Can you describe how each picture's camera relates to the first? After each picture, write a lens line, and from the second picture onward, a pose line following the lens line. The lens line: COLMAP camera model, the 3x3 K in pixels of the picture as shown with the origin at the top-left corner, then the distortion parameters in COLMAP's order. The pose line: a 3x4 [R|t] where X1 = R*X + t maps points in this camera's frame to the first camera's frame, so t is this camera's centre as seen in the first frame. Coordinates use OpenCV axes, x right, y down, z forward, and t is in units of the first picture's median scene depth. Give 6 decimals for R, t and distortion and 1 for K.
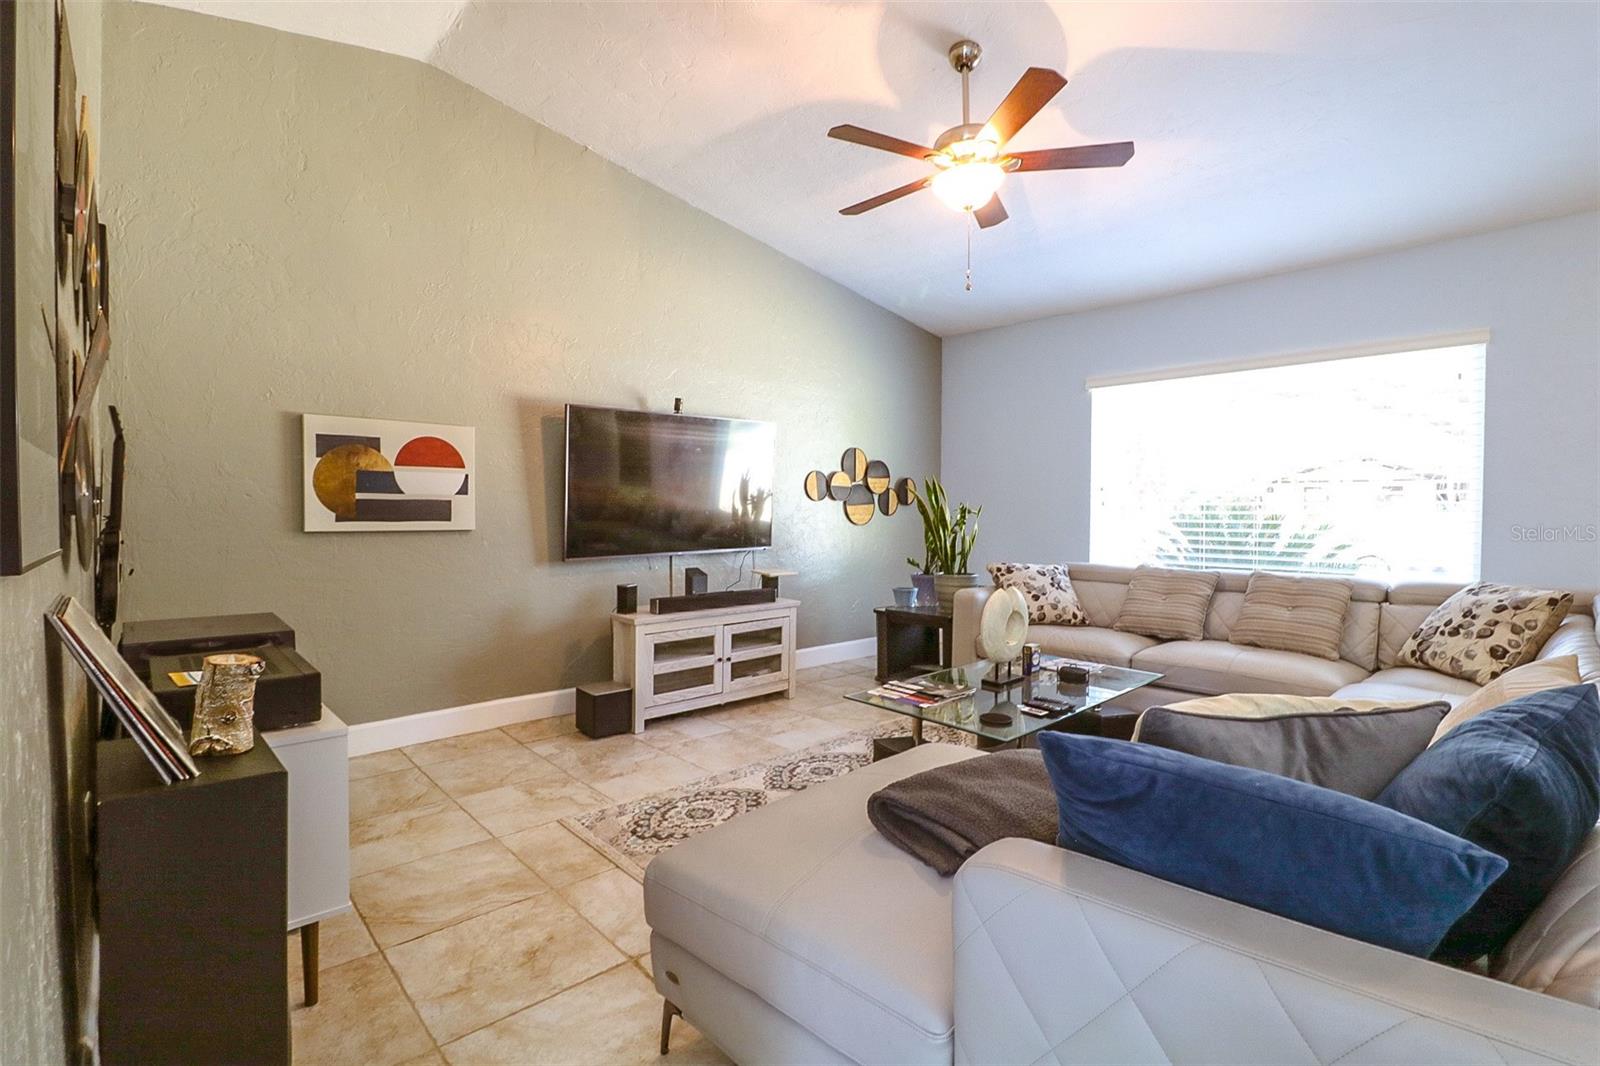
lens RADIAL K [[730.7, 0, 800.0], [0, 730.7, 533.0], [0, 0, 1]] dist [-0.018354, -0.000684]
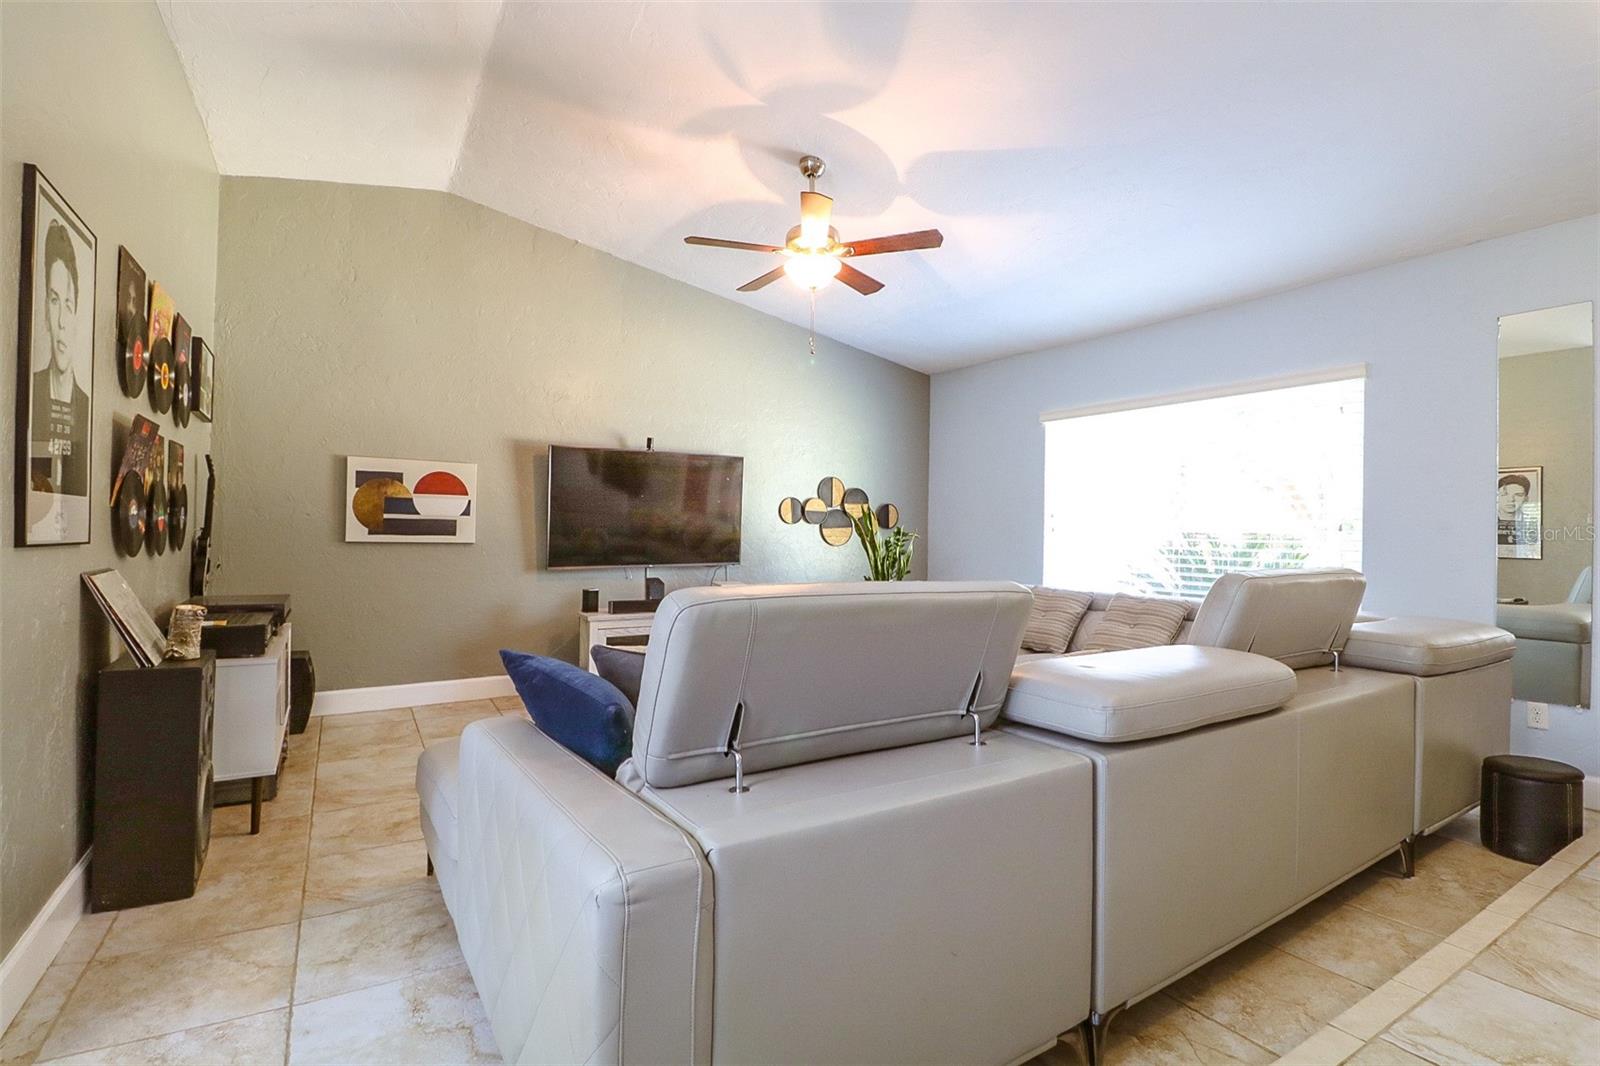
lens RADIAL K [[730.7, 0, 800.0], [0, 730.7, 533.0], [0, 0, 1]] dist [-0.018354, -0.000684]
pose [[0.982956, 0.013183, -0.183369, 0.358681], [-0.018970, 0.999375, -0.029845, 0.005732], [0.182861, 0.032815, 0.982591, -0.168445]]
